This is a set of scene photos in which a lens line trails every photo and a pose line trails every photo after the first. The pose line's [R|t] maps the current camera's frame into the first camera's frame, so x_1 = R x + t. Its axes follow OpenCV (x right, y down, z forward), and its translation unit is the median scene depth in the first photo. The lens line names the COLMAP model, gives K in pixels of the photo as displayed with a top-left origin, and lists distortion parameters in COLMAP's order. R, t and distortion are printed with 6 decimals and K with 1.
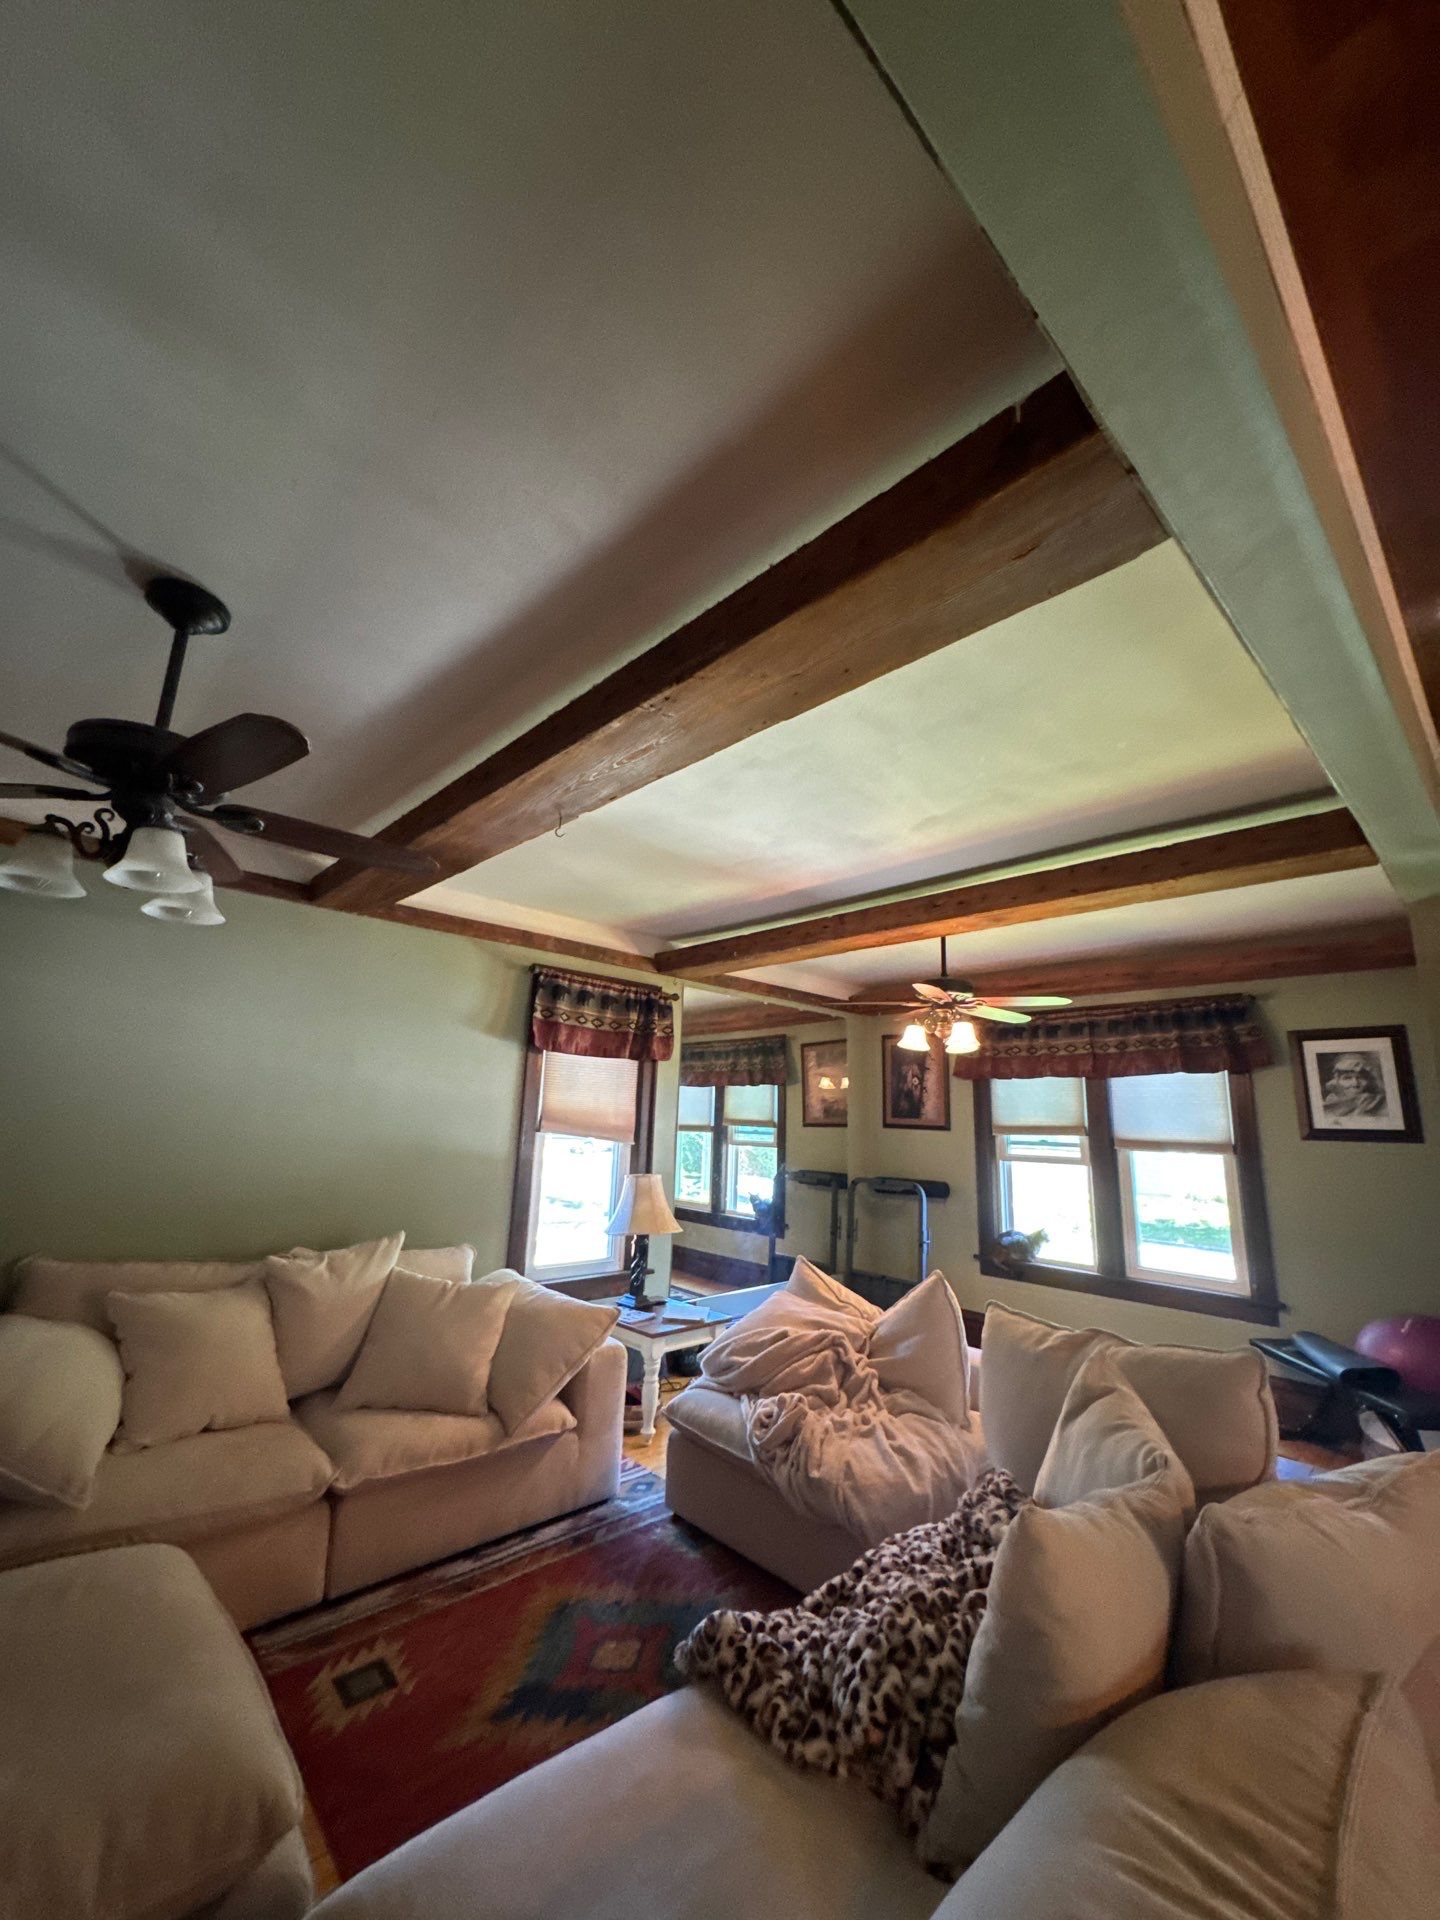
lens RADIAL K [[763.4, 0, 720.0], [0, 763.4, 960.0], [0, 0, 1]] dist [0.000060, -0.000346]
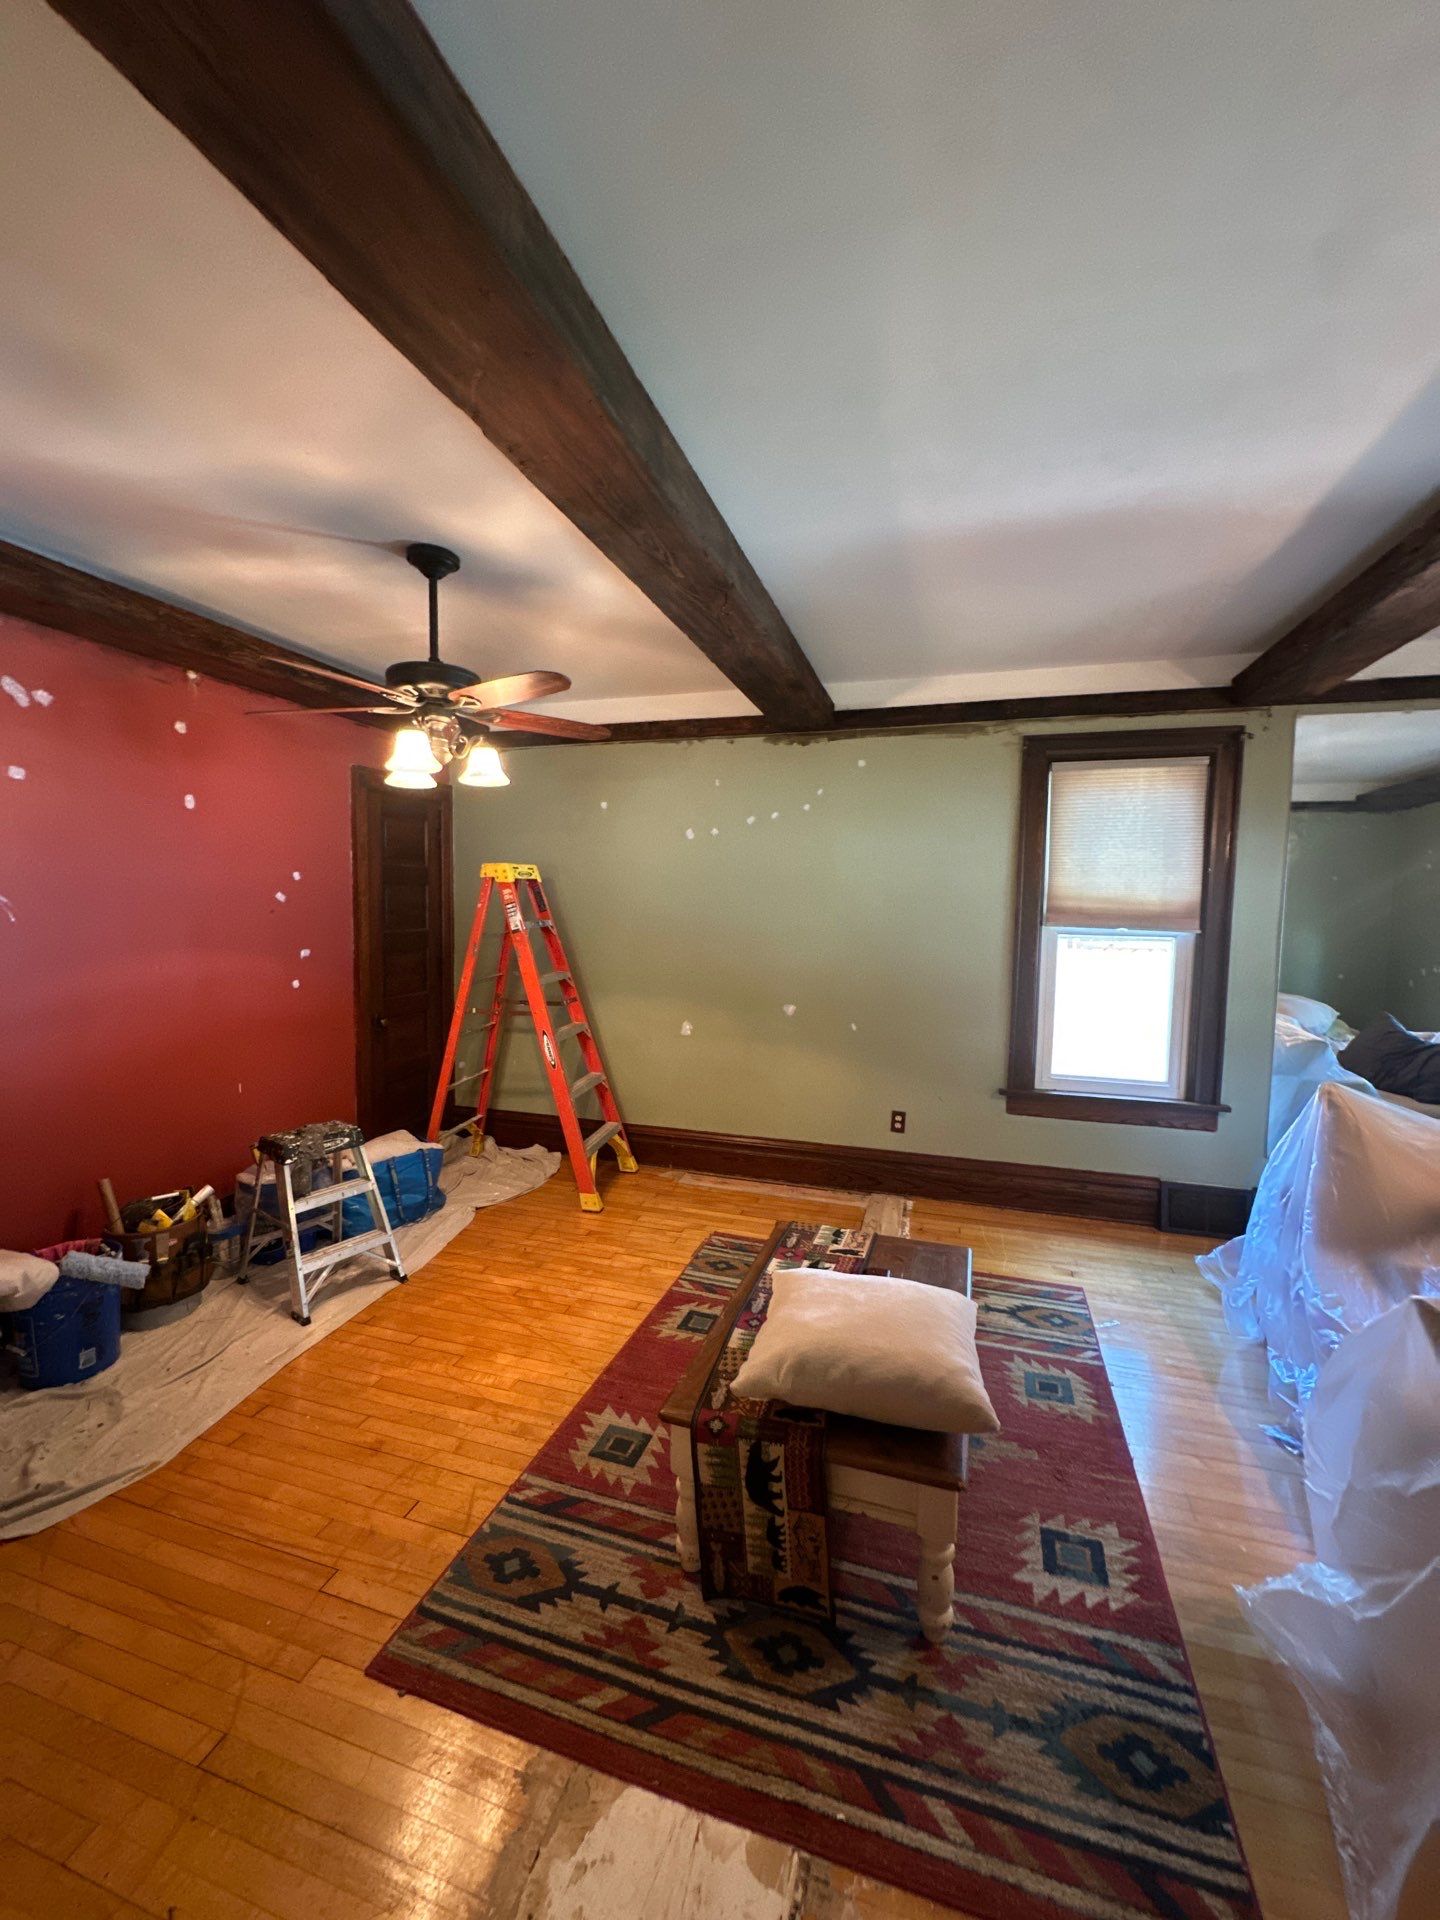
lens RADIAL K [[763.4, 0, 720.0], [0, 763.4, 960.0], [0, 0, 1]] dist [0.000060, -0.000346]
pose [[0.485516, 0.030368, -0.873700, 0.353029], [0.188349, 0.972293, 0.138460, 0.068668], [0.853697, -0.231786, 0.466344, 0.269398]]
